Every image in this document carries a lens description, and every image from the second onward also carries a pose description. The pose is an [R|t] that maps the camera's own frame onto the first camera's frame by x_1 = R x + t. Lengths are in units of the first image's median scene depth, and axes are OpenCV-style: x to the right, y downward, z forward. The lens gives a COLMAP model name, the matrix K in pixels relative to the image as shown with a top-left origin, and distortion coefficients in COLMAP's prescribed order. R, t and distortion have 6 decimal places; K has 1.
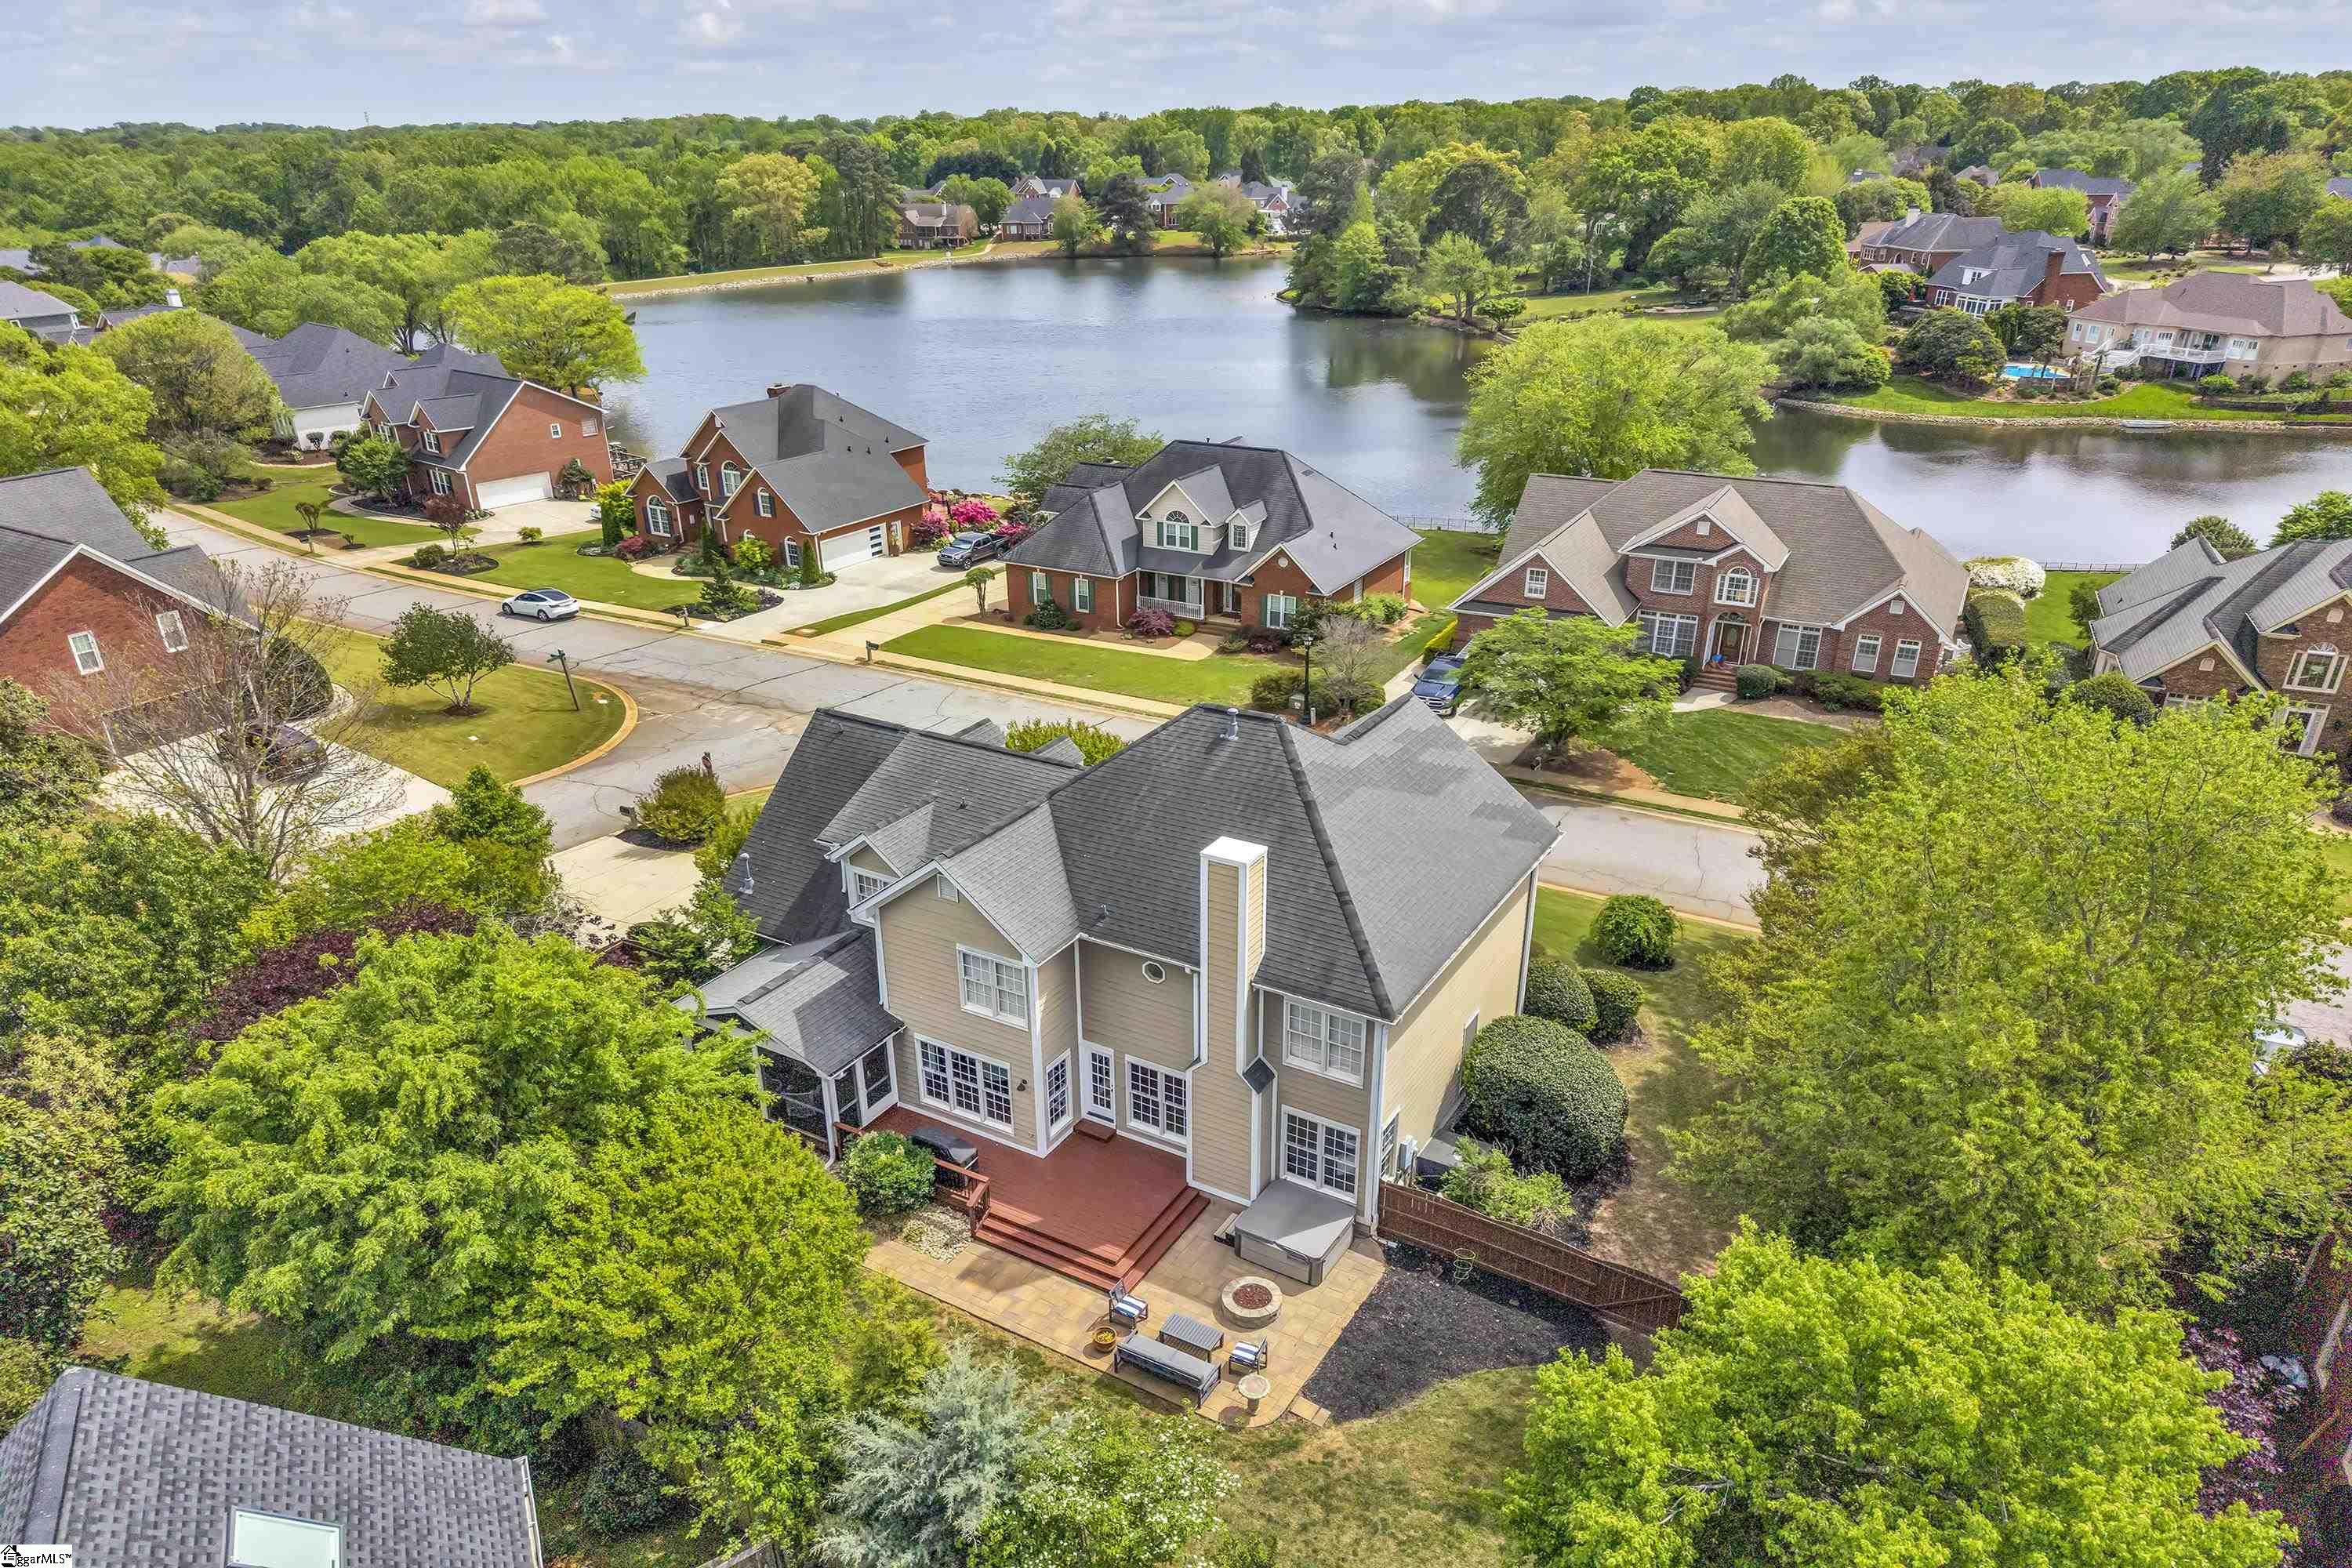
lens RADIAL K [[1534.2, 0, 1179.8], [0, 1534.2, 847.4], [0, 0, 1]] dist [0.089349, -0.111131]
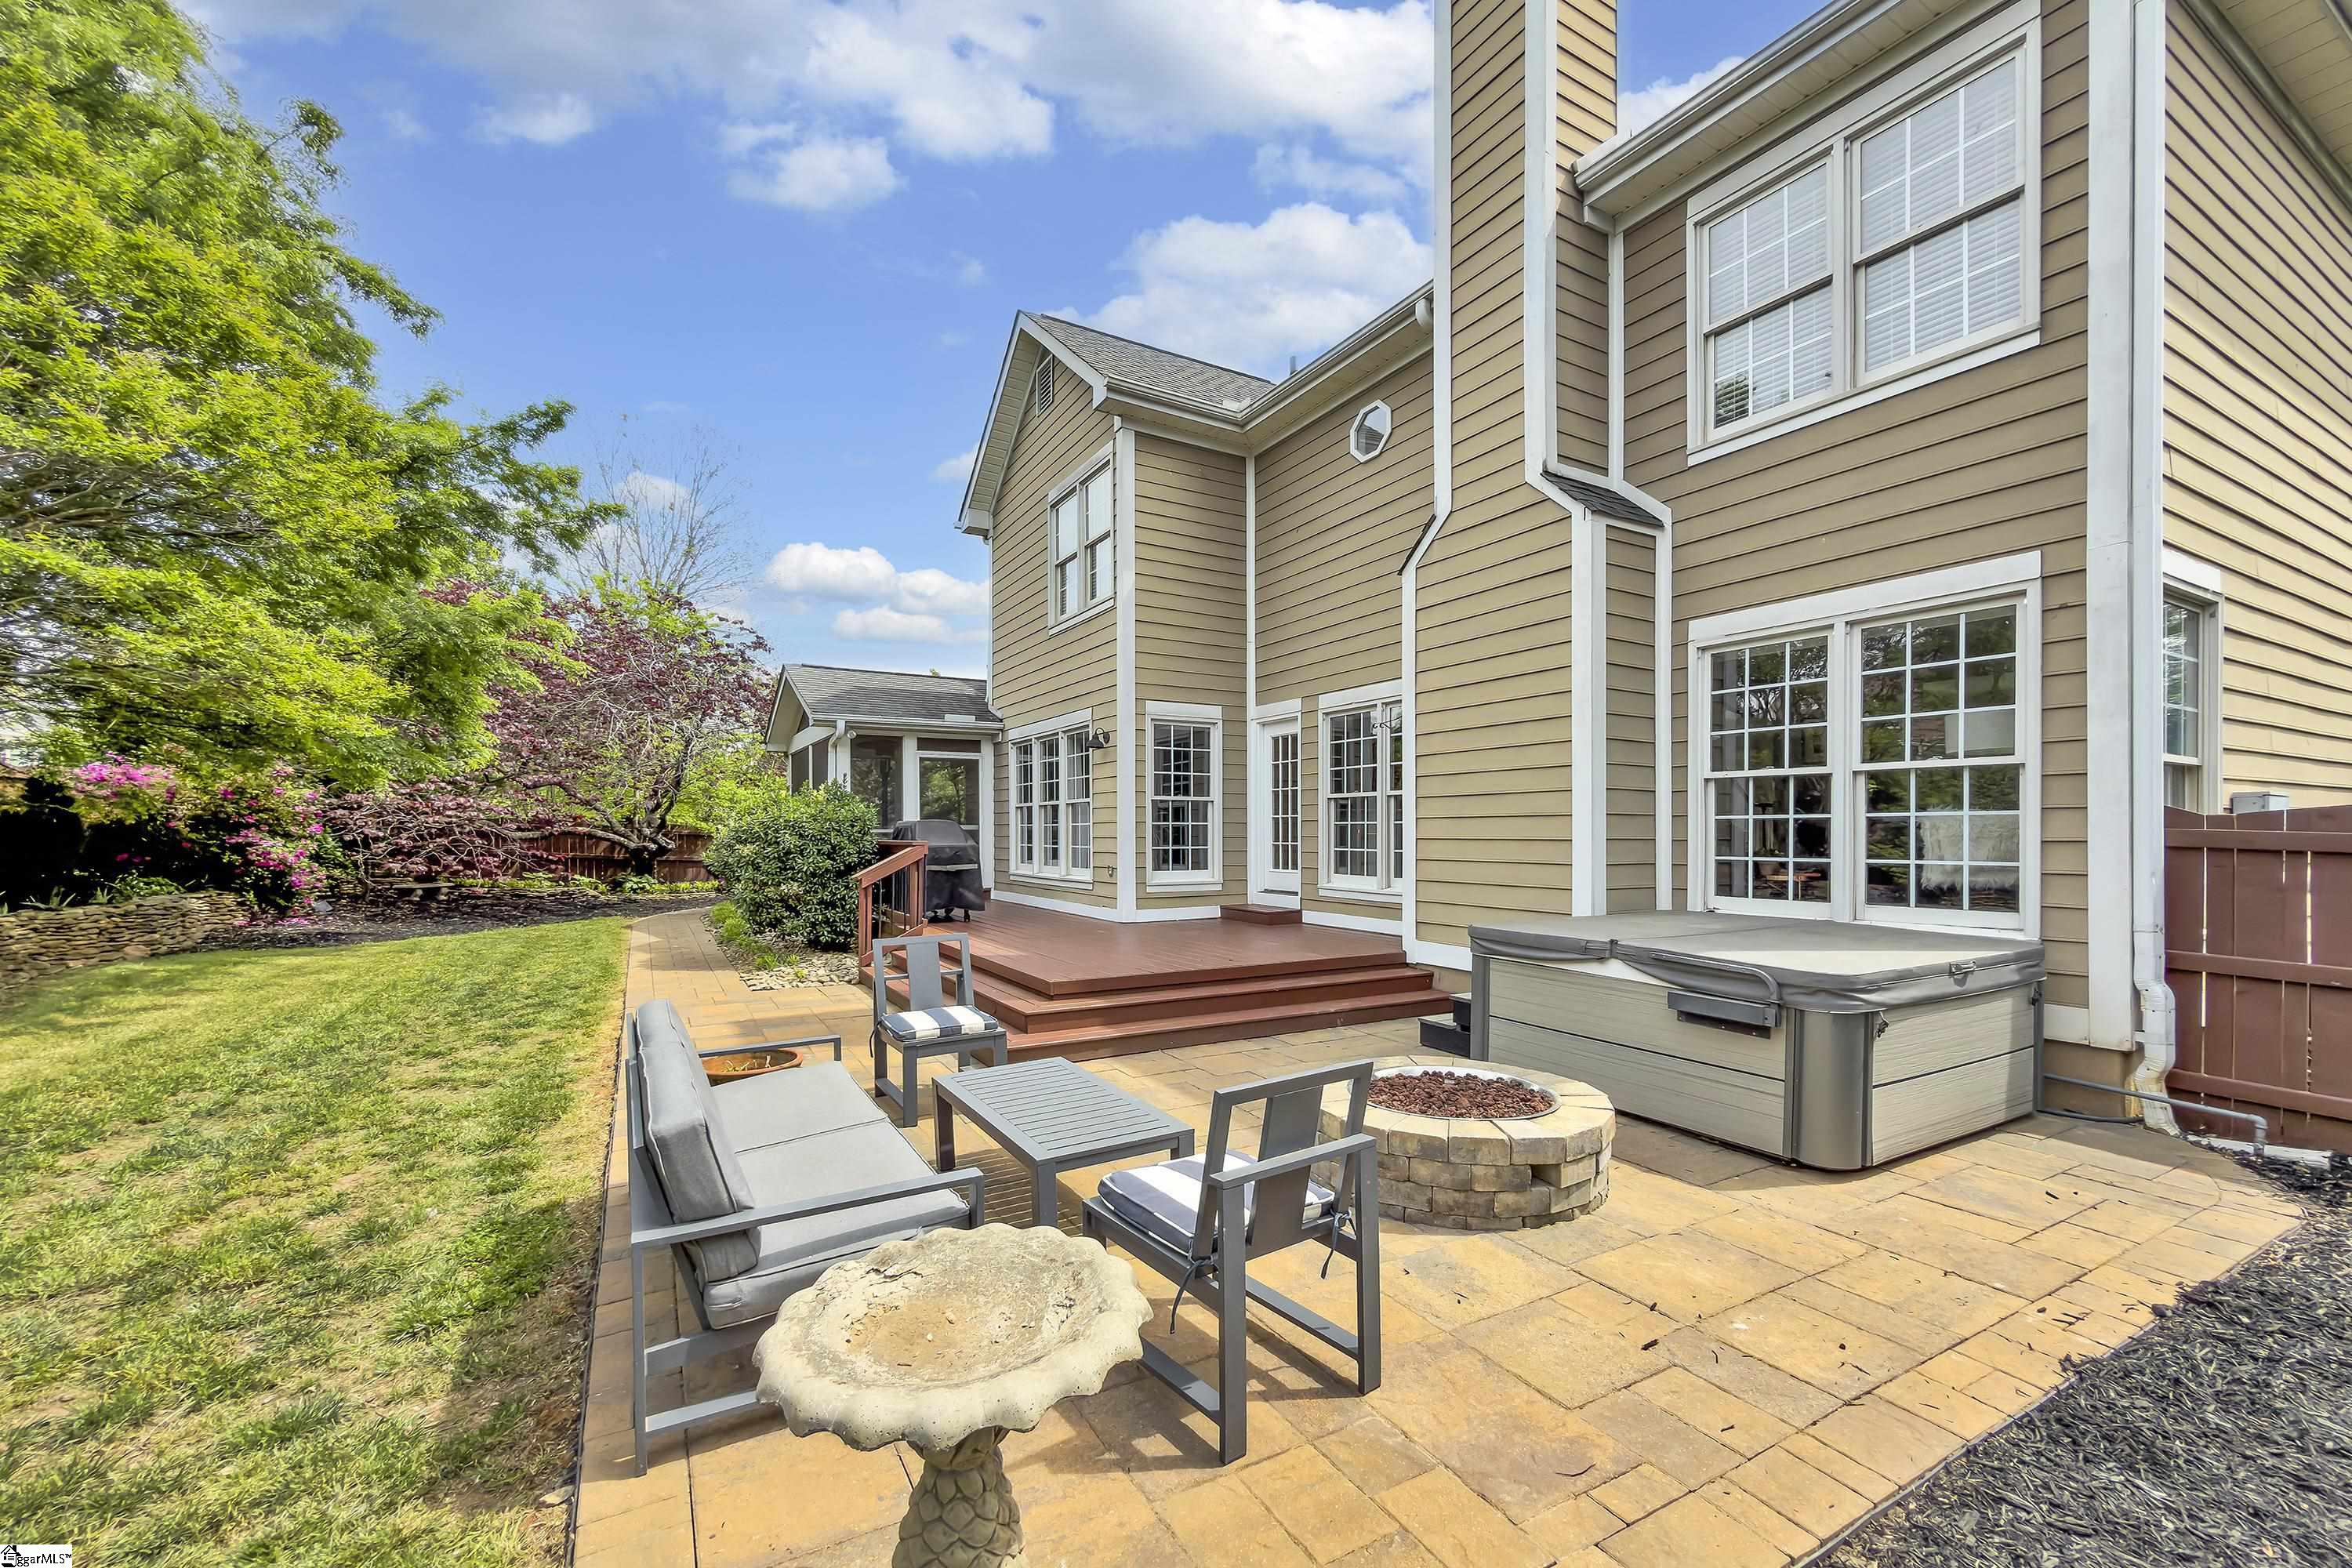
lens RADIAL K [[981.4, 0, 1187.4], [0, 981.4, 810.9], [0, 0, 1]] dist [-0.002145, -0.000128]
pose [[0.868771, 0.001792, -0.495211, 0.076151], [-0.216124, 0.901107, -0.375894, 0.295344], [0.445565, 0.433593, 0.783243, 0.817546]]
